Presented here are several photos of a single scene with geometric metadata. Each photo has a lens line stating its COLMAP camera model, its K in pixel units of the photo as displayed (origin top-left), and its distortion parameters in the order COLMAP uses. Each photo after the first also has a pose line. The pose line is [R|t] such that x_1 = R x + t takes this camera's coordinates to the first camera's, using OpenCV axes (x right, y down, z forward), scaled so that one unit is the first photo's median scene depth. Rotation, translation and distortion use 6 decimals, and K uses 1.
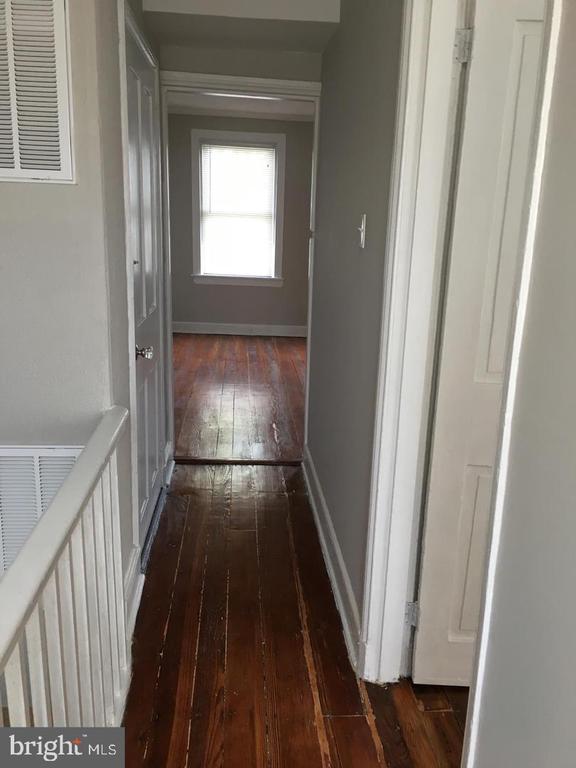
lens RADIAL K [[654.7, 0, 288.0], [0, 654.7, 384.0], [0, 0, 1]] dist [0.061075, -0.085278]
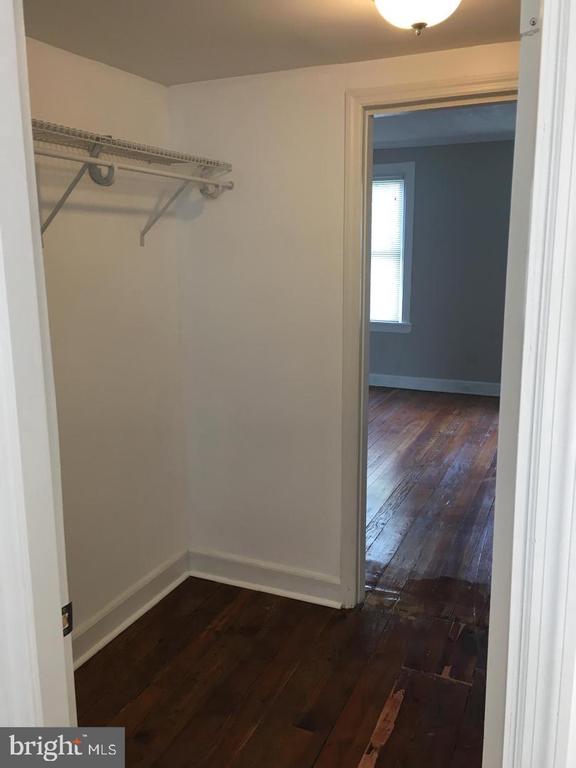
lens RADIAL K [[654.7, 0, 288.0], [0, 654.7, 384.0], [0, 0, 1]] dist [0.061075, -0.085278]
pose [[0.880359, 0.052133, -0.471434, 0.264654], [-0.093860, 0.993434, -0.065418, -0.008446], [0.464928, 0.101840, 0.879472, 0.162926]]
